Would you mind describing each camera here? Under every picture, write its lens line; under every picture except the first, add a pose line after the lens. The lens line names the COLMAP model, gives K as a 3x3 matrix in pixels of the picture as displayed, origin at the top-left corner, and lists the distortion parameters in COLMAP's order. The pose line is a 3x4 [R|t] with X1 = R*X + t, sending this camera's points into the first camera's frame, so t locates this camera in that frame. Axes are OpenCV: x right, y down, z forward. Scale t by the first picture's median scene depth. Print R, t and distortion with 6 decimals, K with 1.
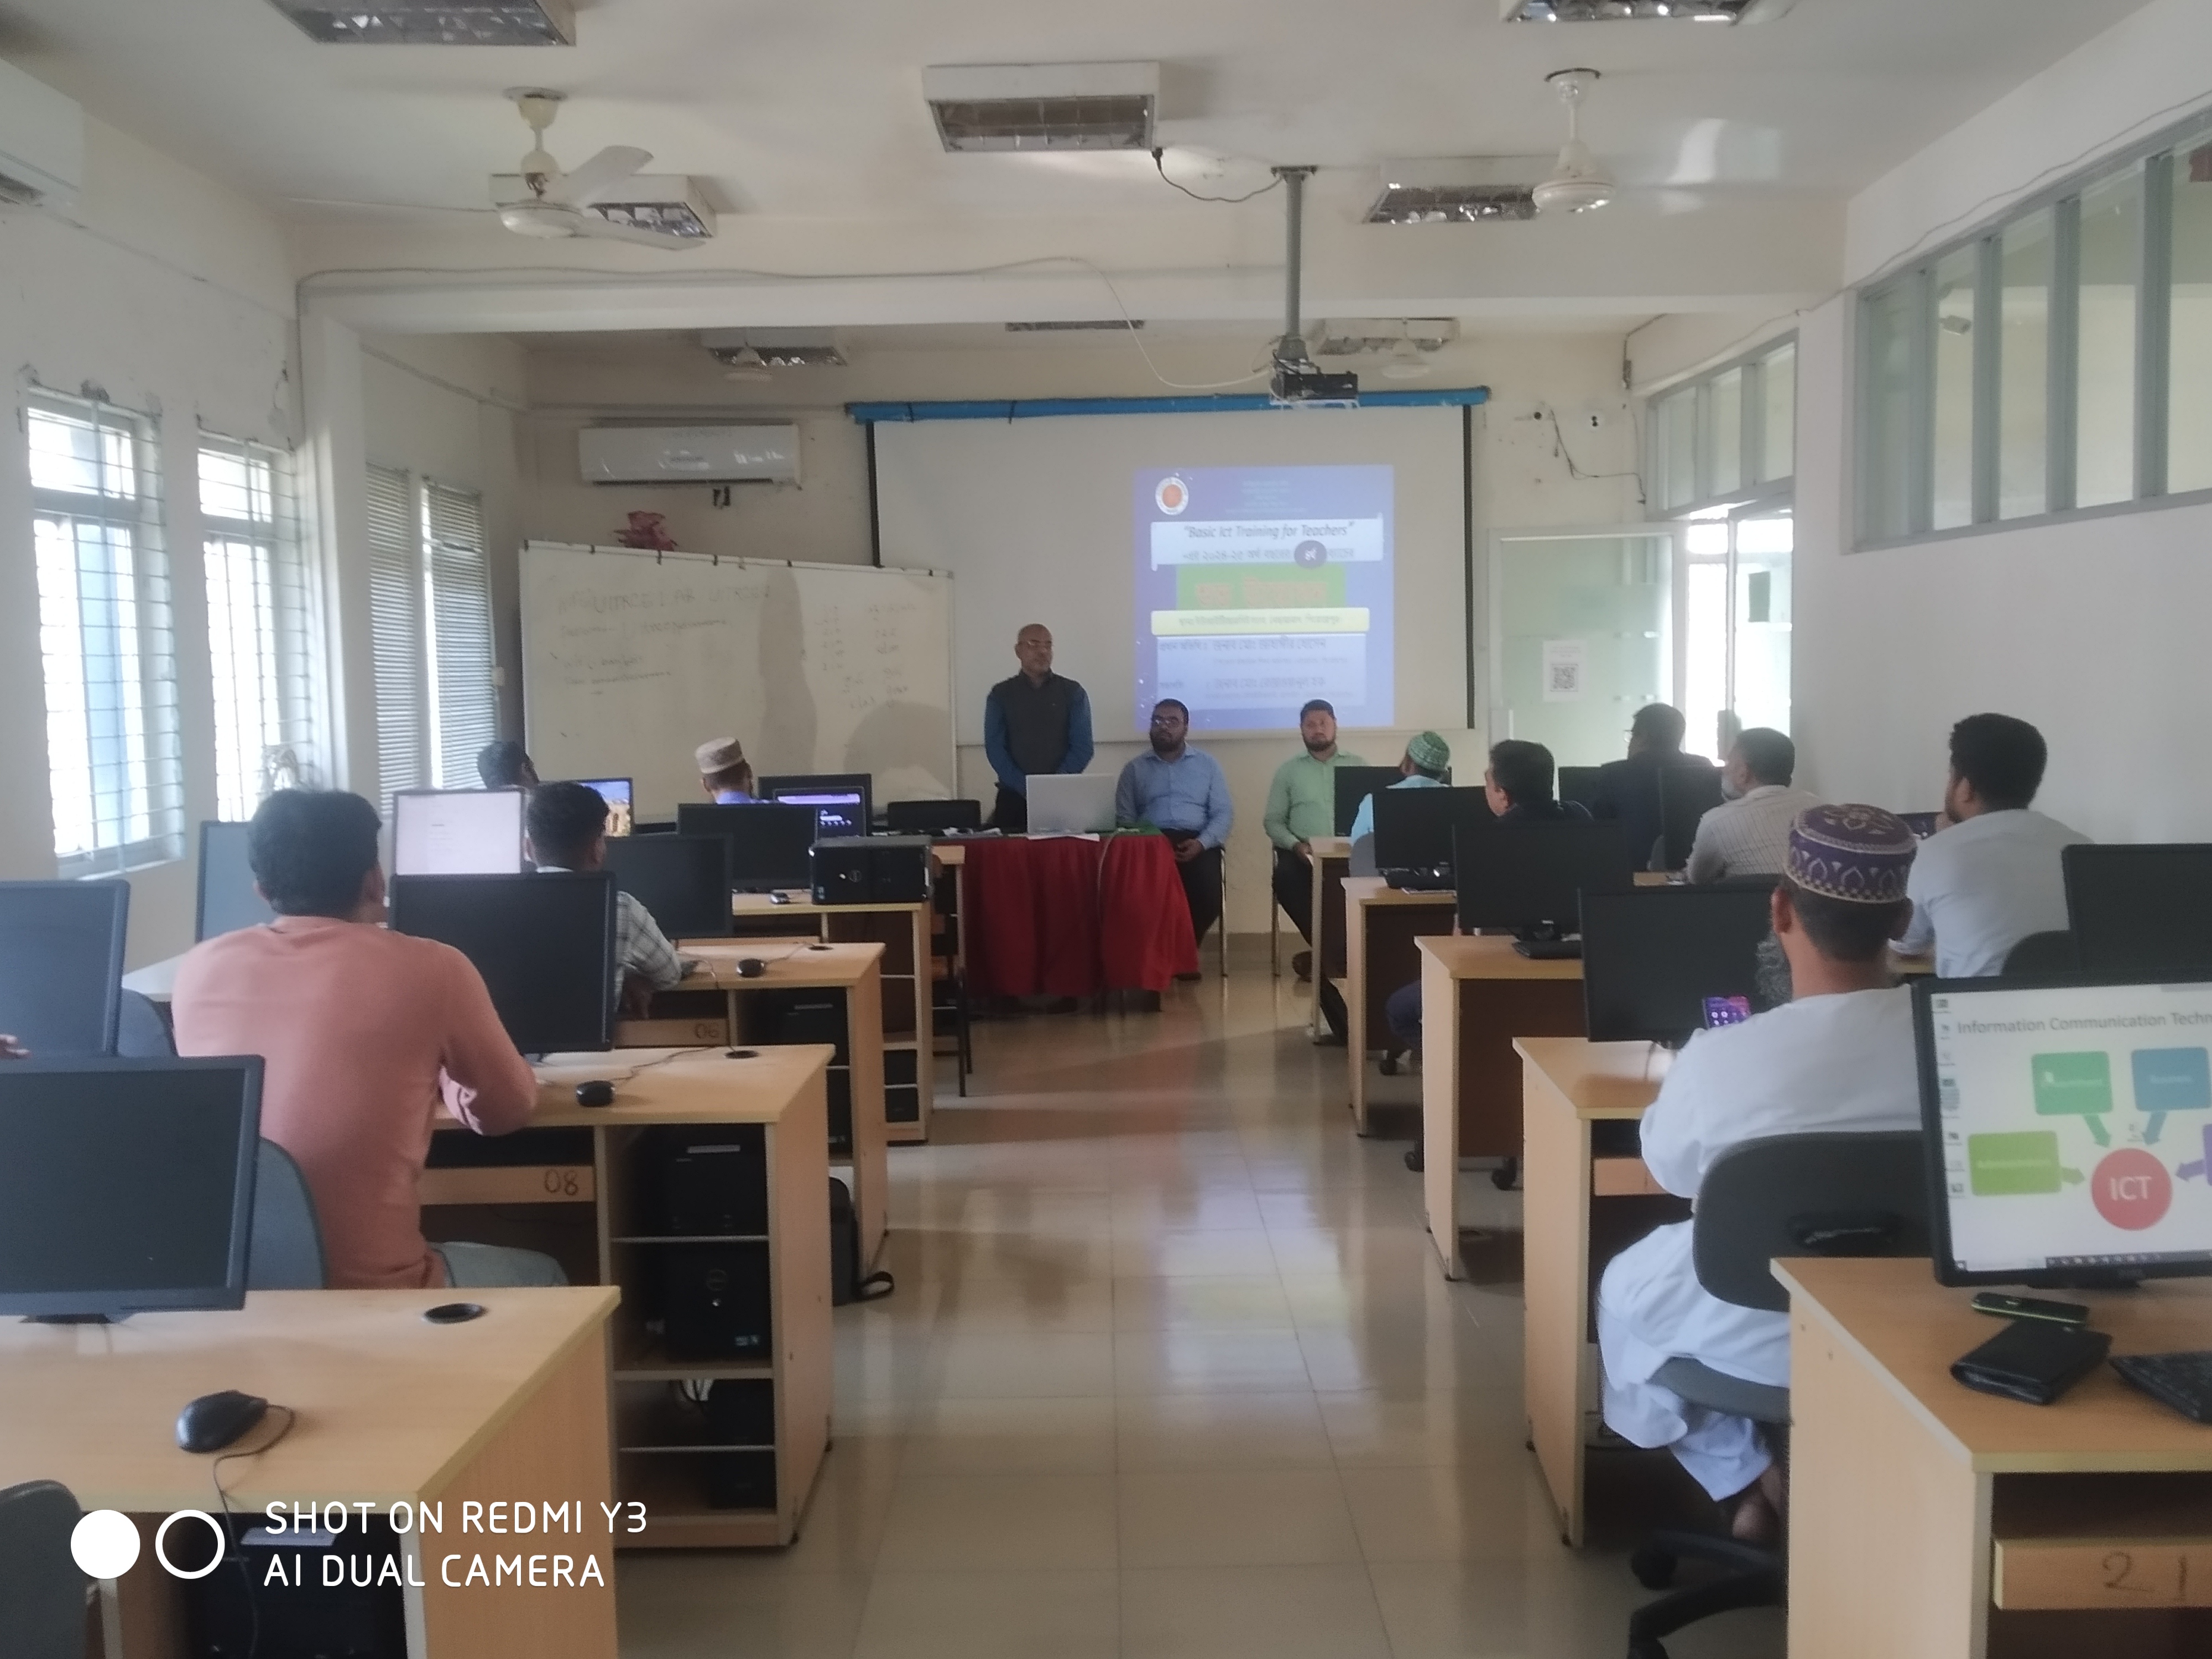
lens RADIAL K [[2091.2, 0, 1100.5], [0, 2091.2, 847.9], [0, 0, 1]] dist [0.011667, 0.000000]
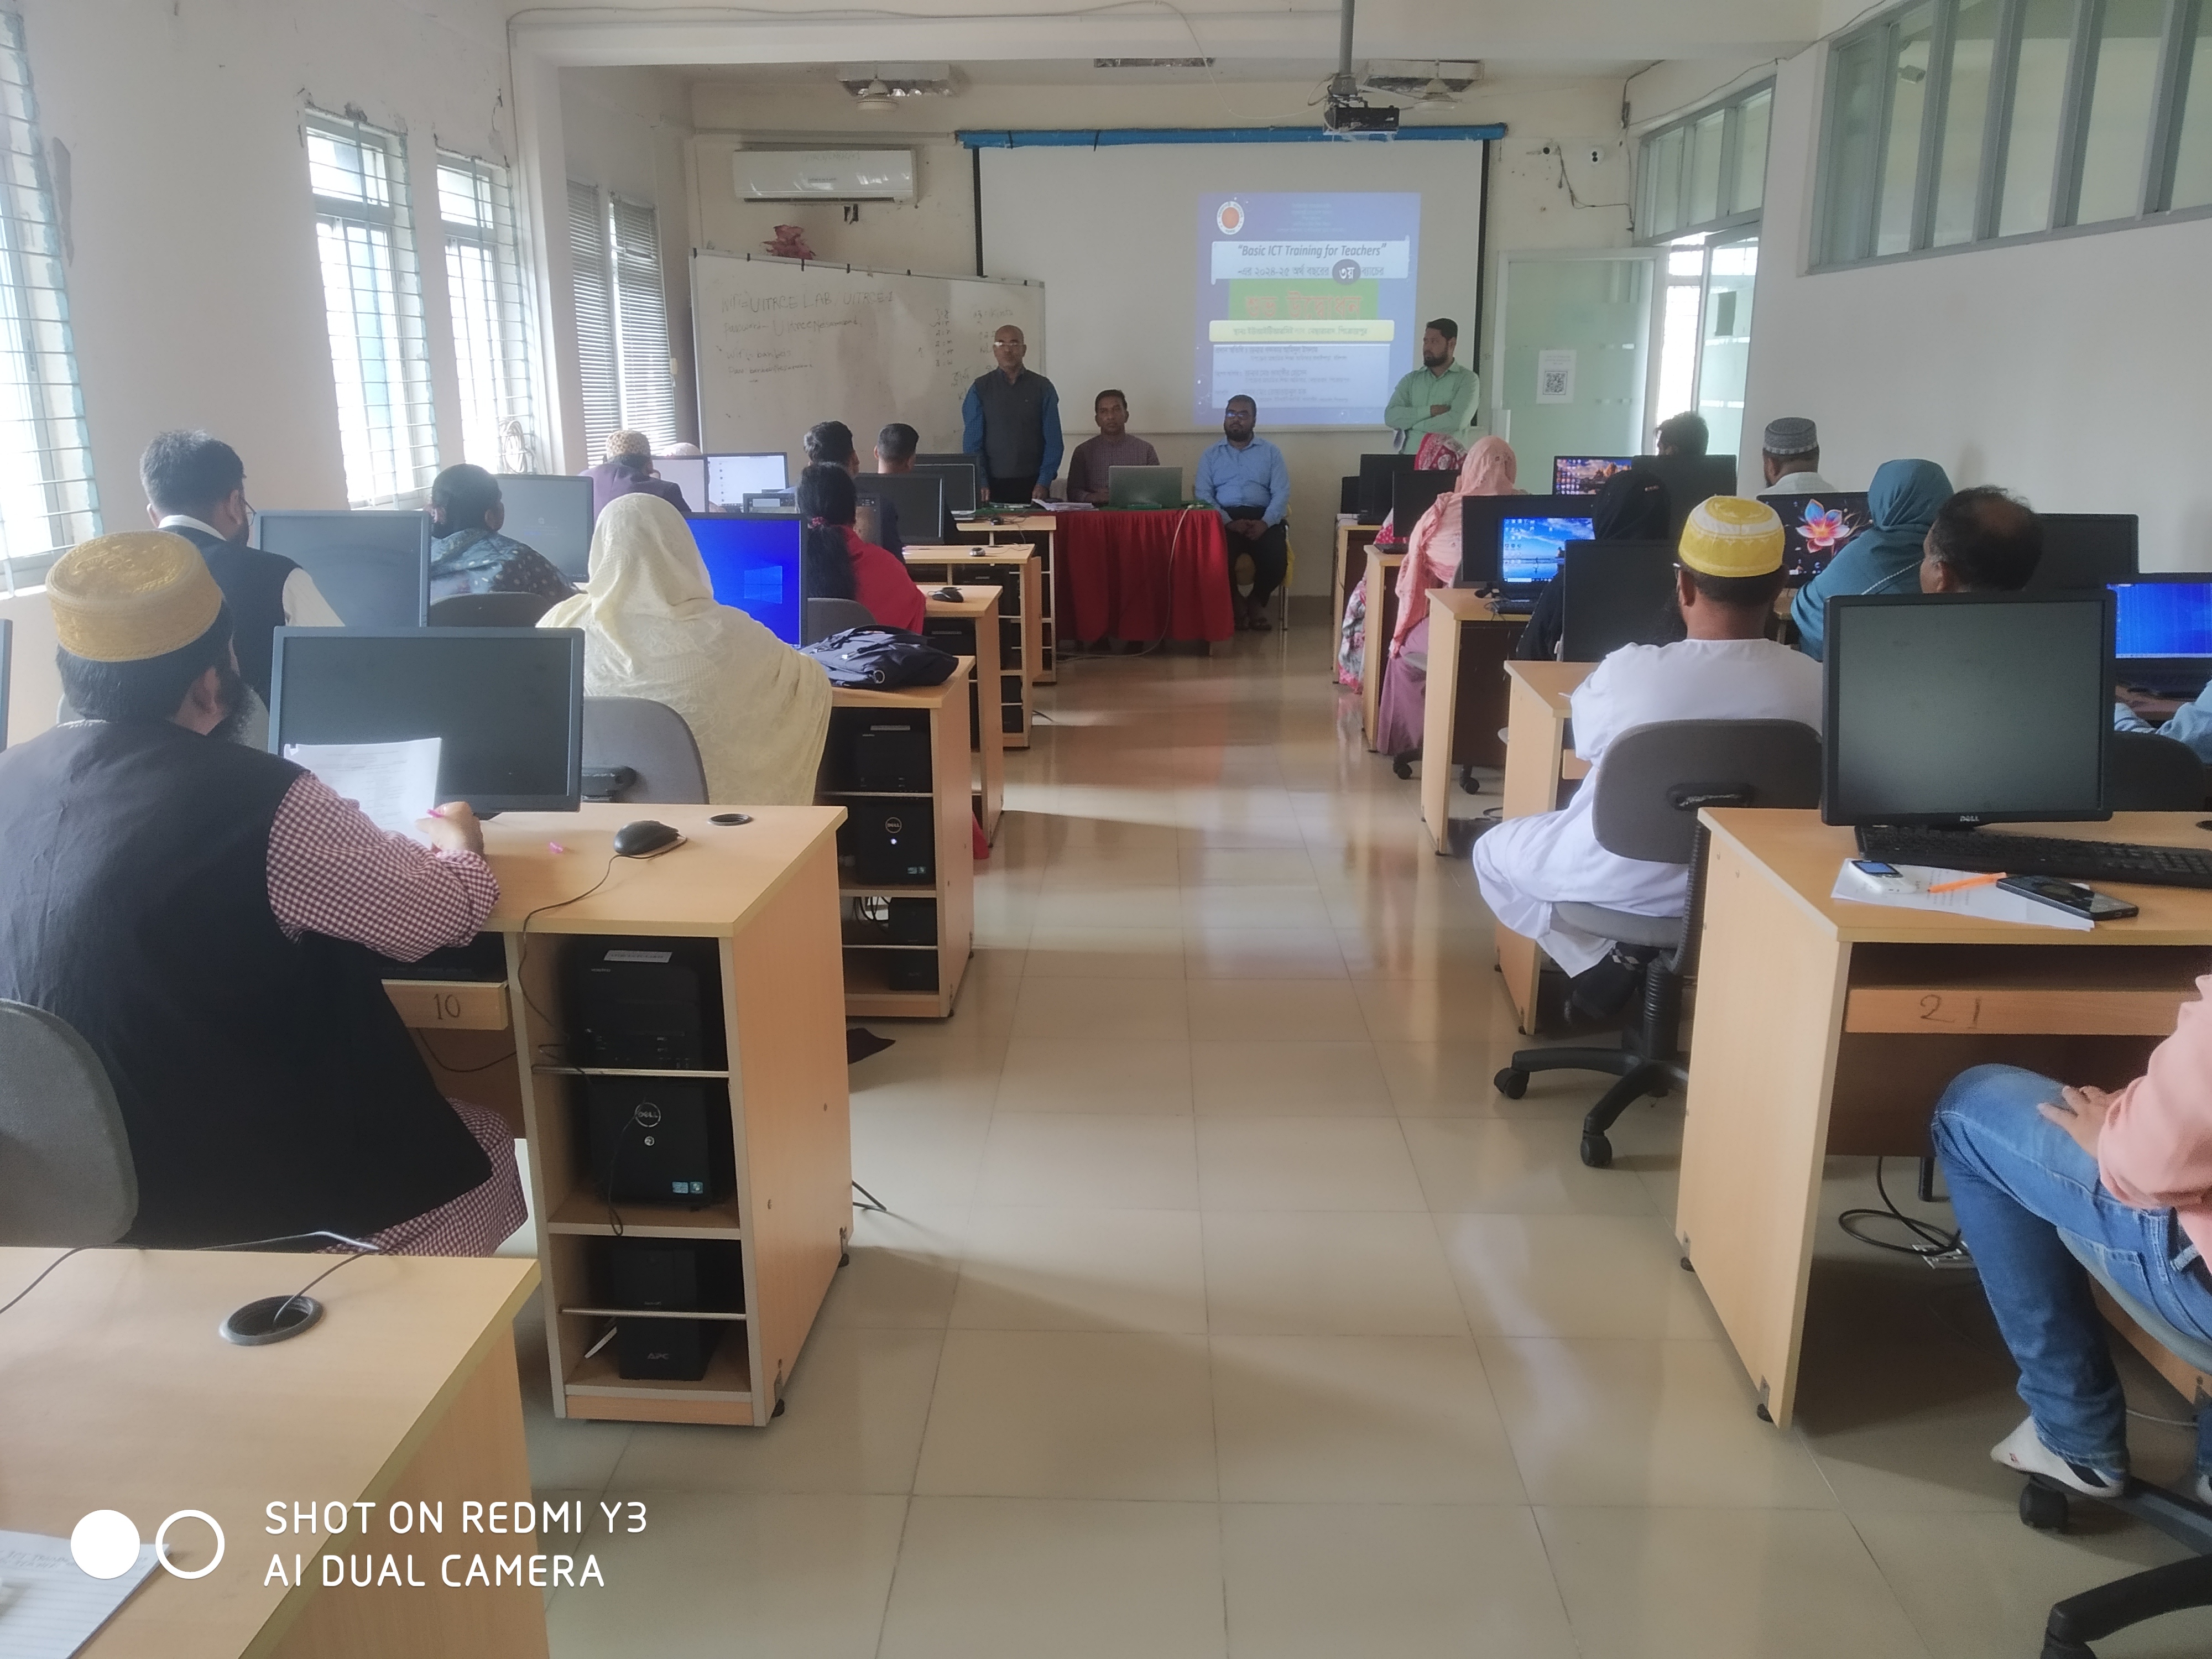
lens RADIAL K [[1710.6, 0, 1106.5], [0, 1710.6, 845.9], [0, 0, 1]] dist [0.030621, -0.049804]
pose [[0.999502, 0.022239, -0.022393, -0.009106], [-0.017811, 0.983234, 0.181474, 0.007662], [0.026053, -0.180985, 0.983141, -0.026282]]
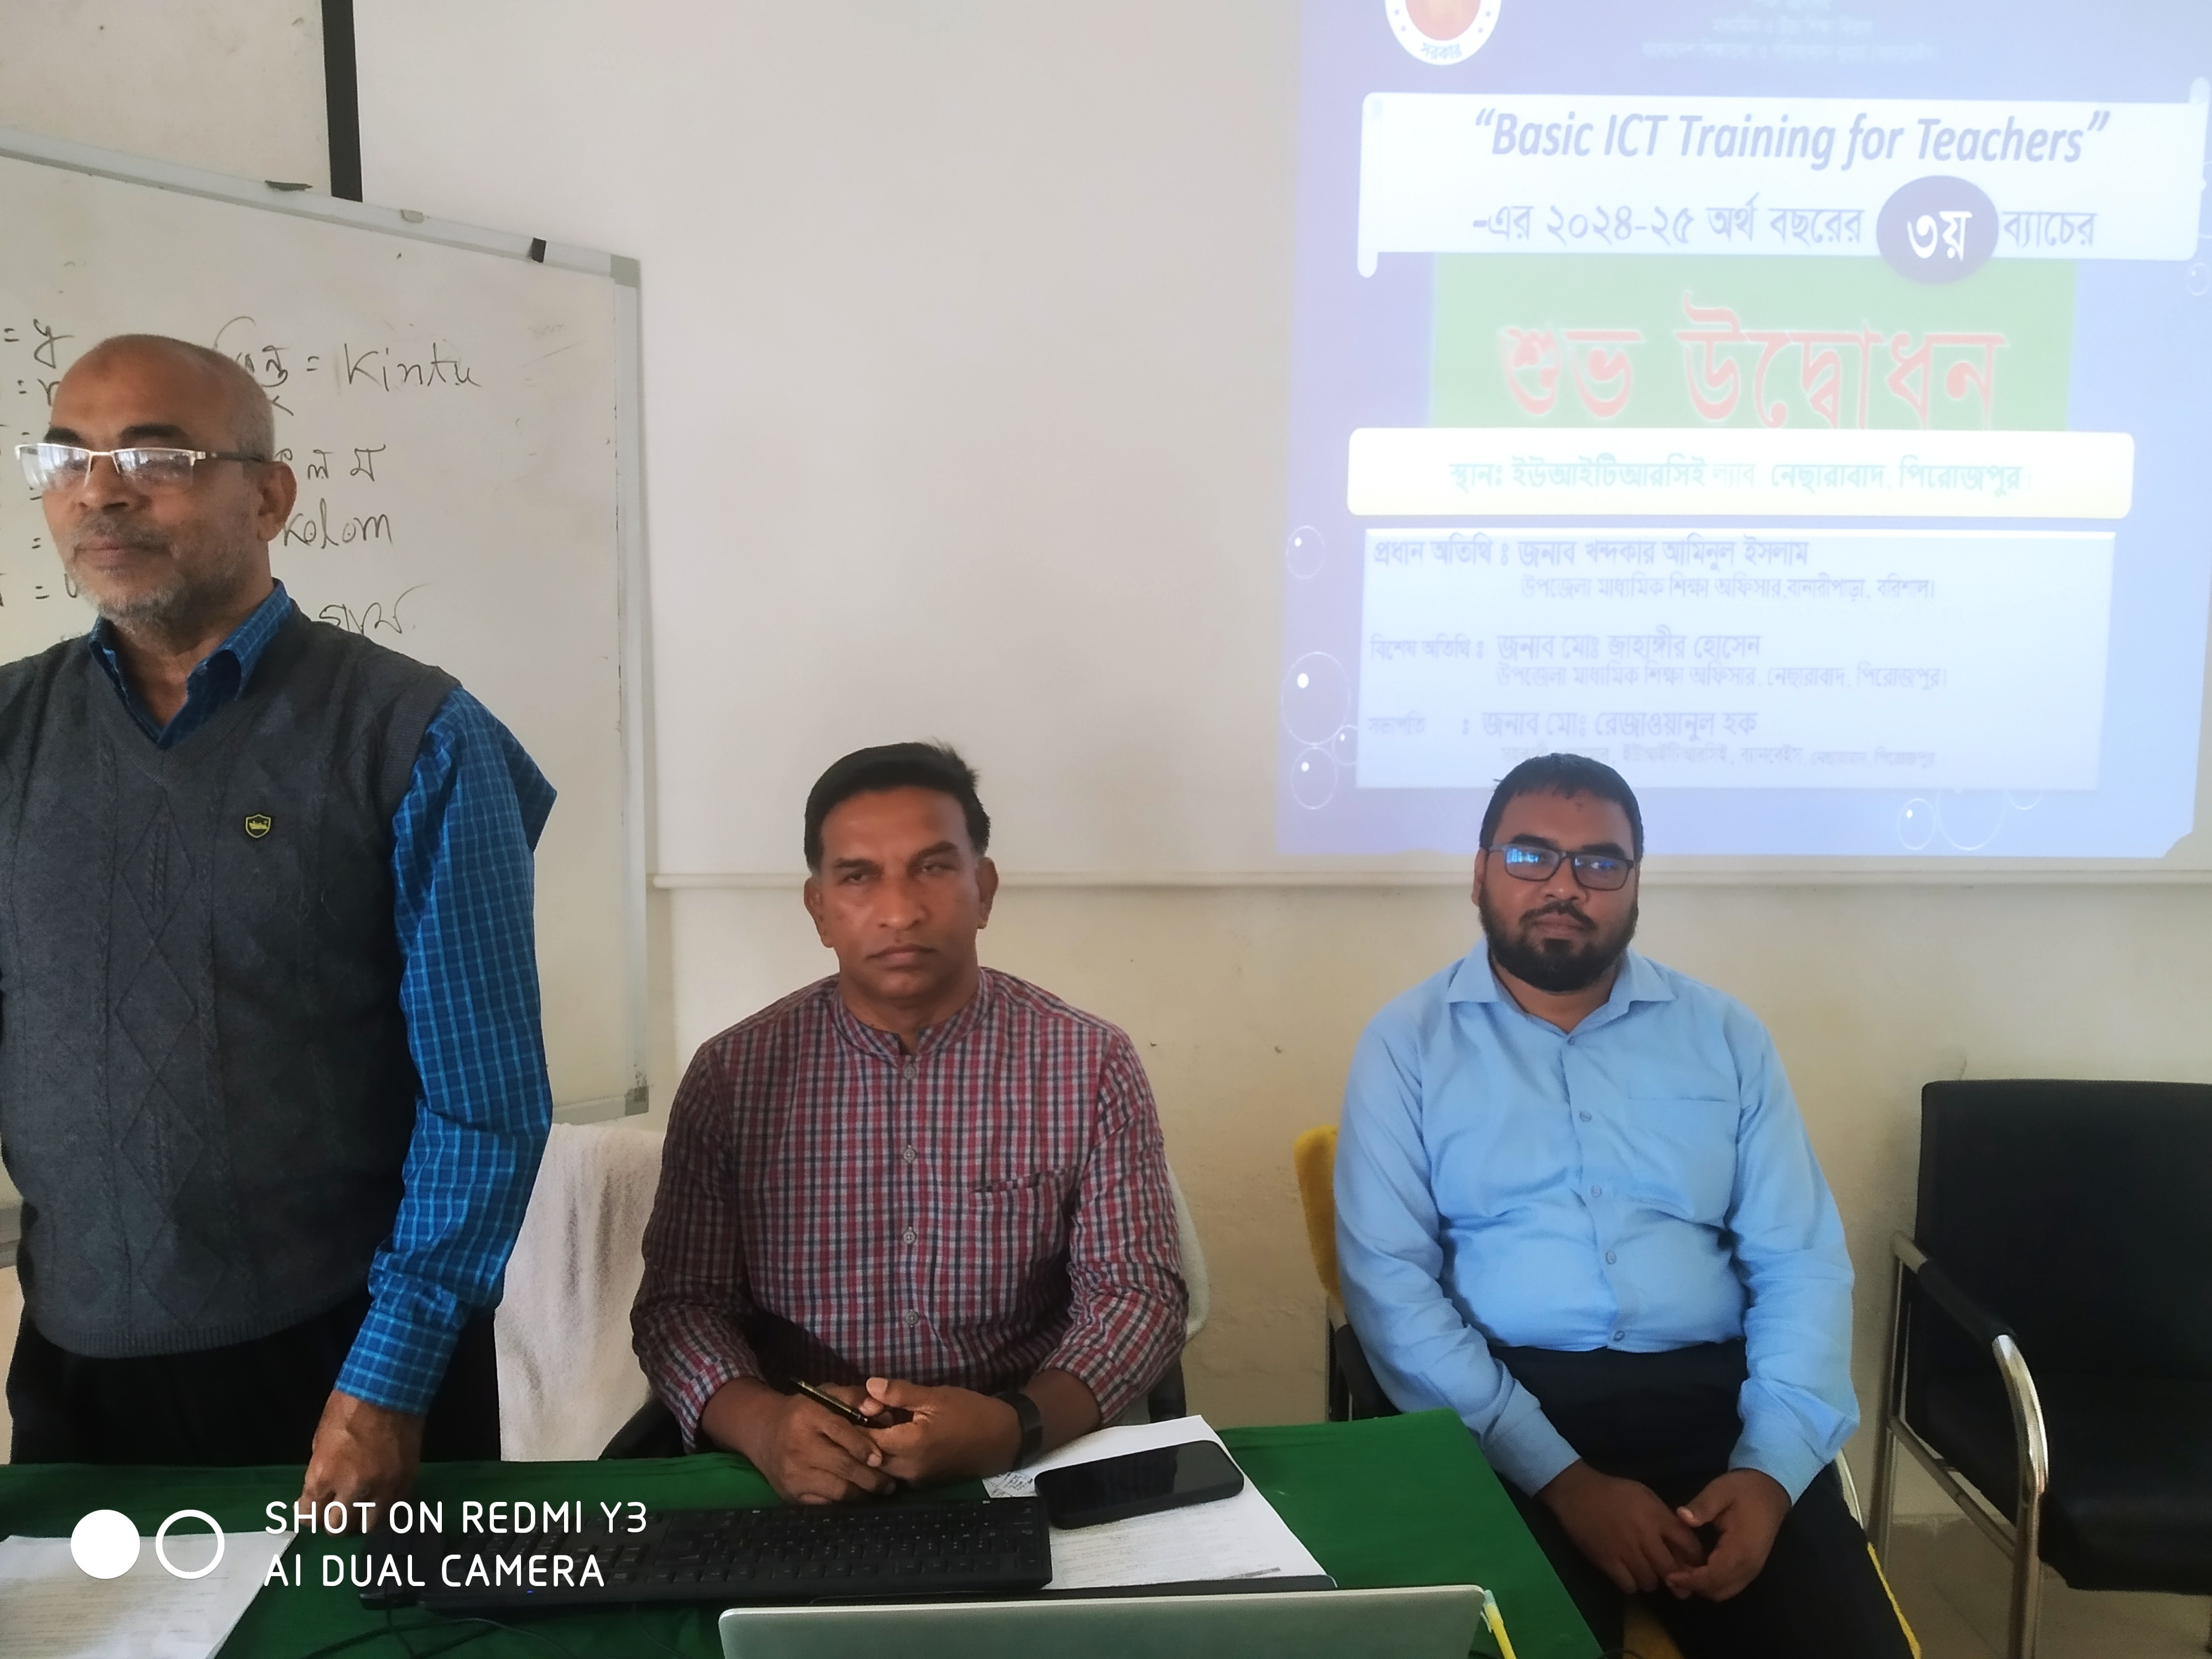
lens RADIAL K [[1710.6, 0, 1129.7], [0, 1710.6, 851.1], [0, 0, 1]] dist [0.030621, -0.049804]
pose [[0.999322, 0.019647, 0.031145, -0.015867], [-0.020716, 0.999194, 0.034373, -0.092488], [-0.030444, -0.034995, 0.998924, 1.113917]]
